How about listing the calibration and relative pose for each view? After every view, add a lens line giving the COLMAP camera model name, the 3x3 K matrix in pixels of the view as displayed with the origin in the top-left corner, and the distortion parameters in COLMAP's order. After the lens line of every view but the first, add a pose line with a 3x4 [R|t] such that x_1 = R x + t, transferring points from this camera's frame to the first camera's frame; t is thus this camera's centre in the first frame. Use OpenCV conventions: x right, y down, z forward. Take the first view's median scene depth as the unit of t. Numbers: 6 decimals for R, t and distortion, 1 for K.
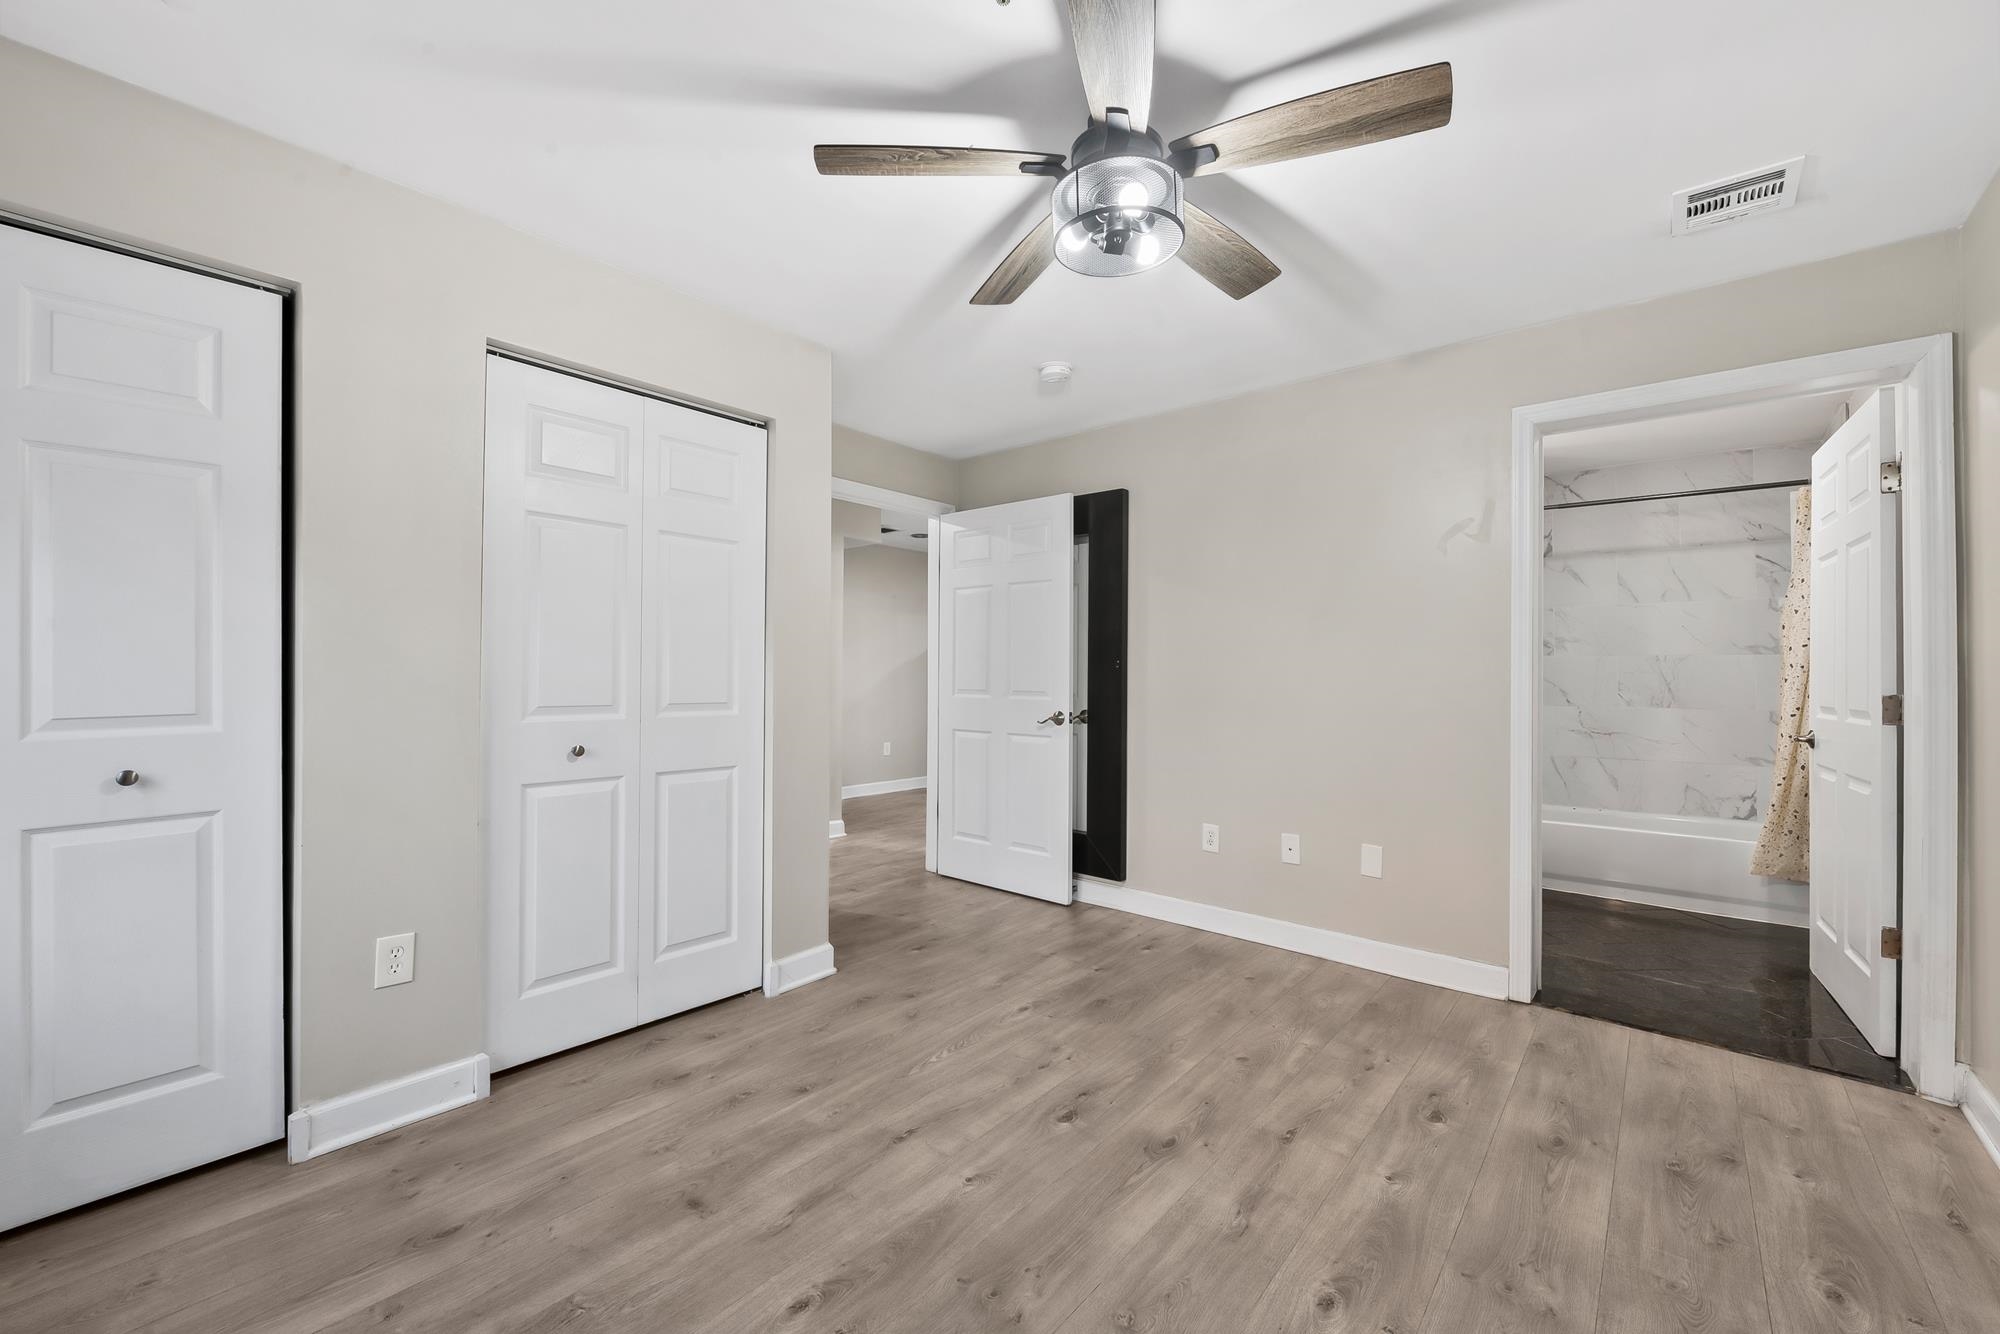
lens RADIAL K [[807.5, 0, 1029.5], [0, 807.5, 669.1], [0, 0, 1]] dist [-0.005627, -0.001836]
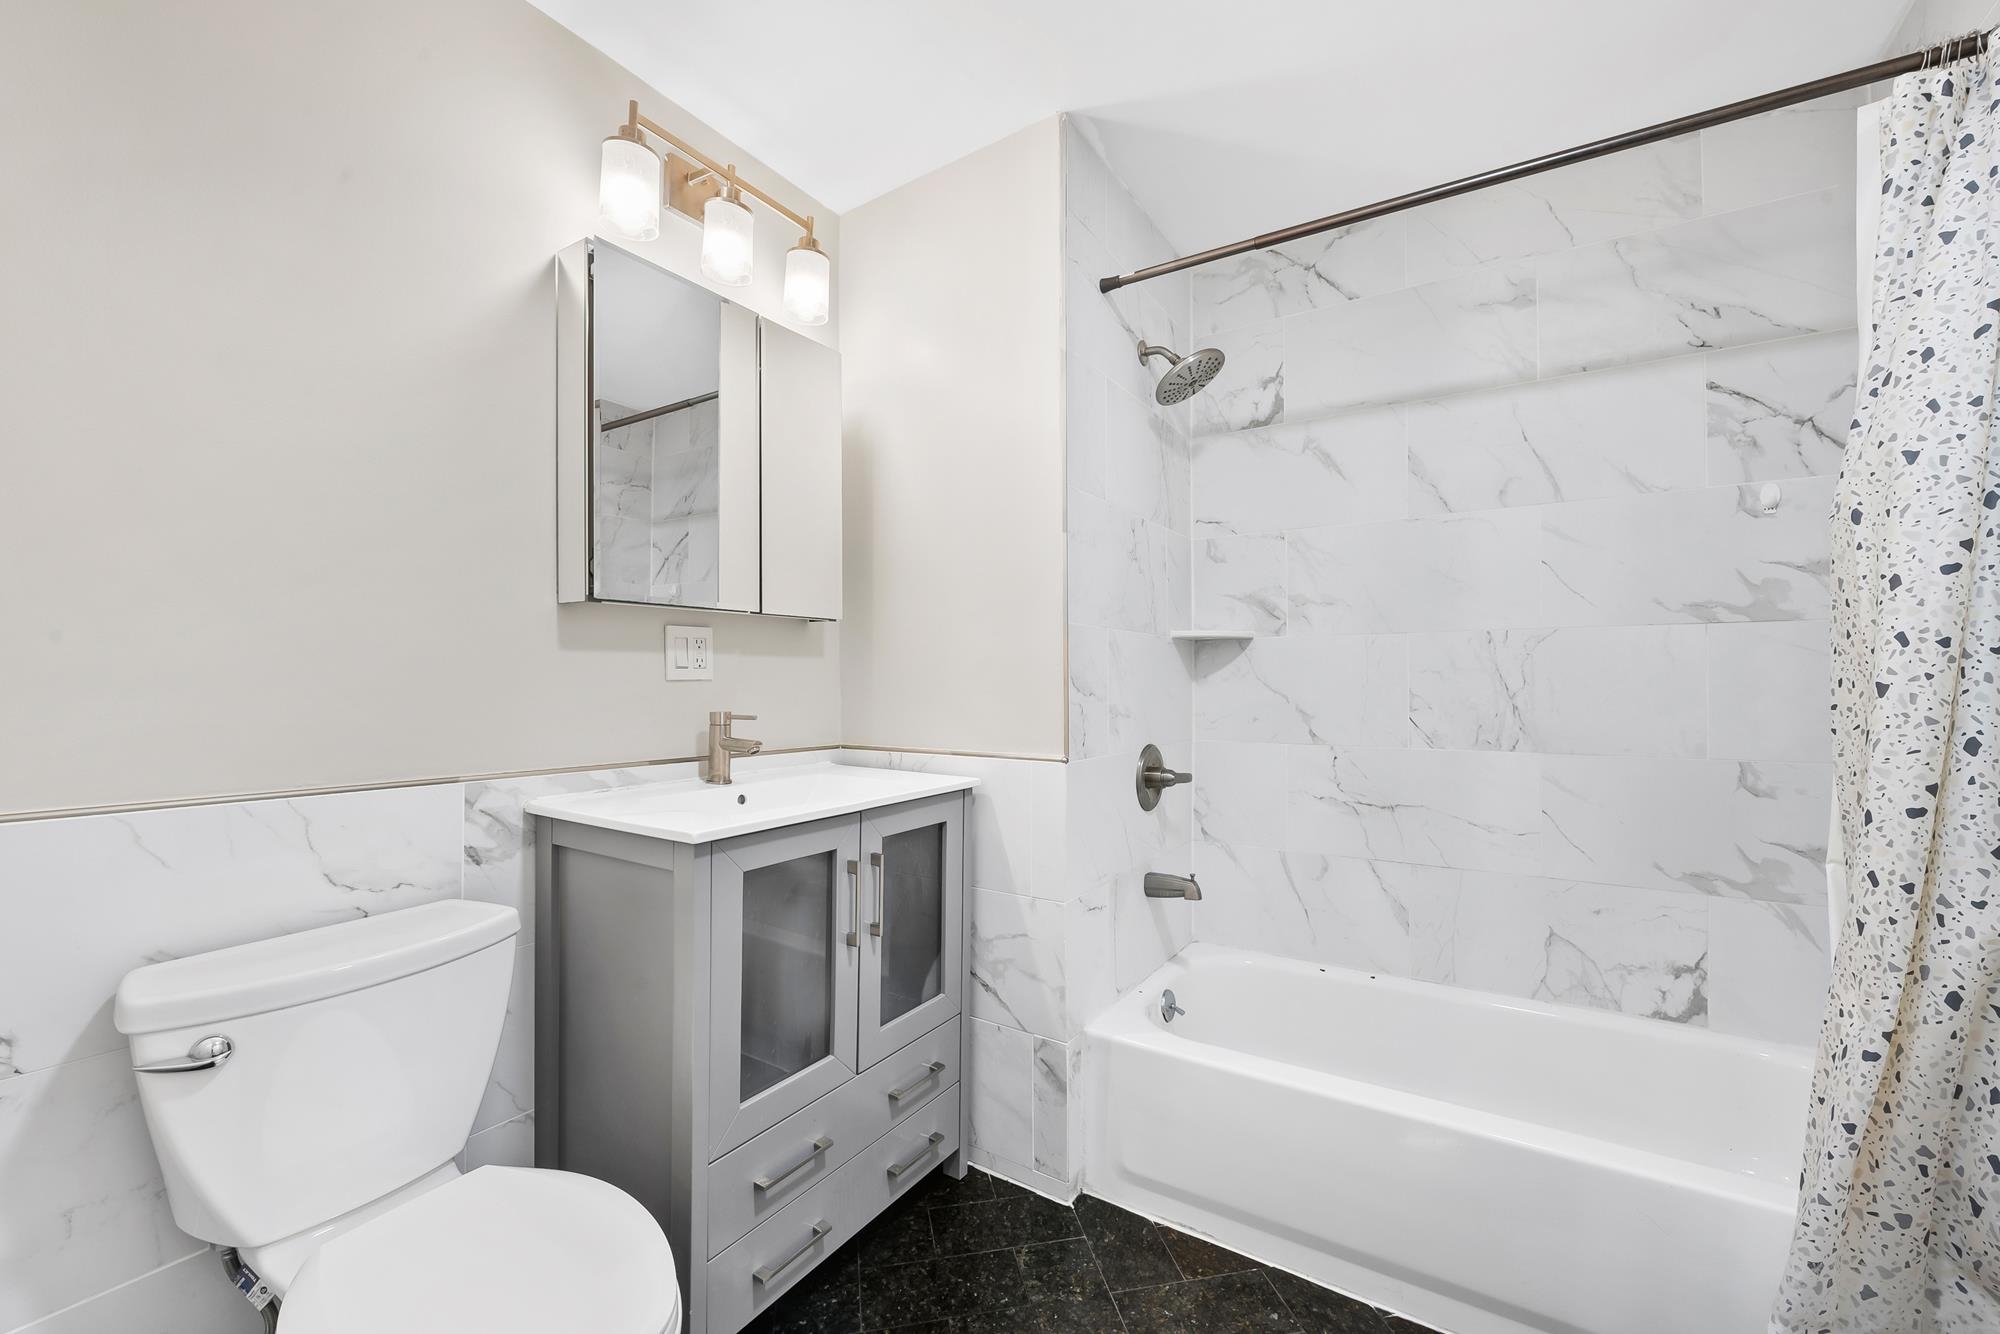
lens RADIAL K [[807.5, 0, 1037.7], [0, 807.5, 685.0], [0, 0, 1]] dist [-0.005627, -0.001836]
pose [[0.989667, -0.005322, 0.143287, 0.500915], [0.003706, 0.999927, 0.011542, 0.006815], [-0.143338, -0.010892, 0.989614, 0.634765]]
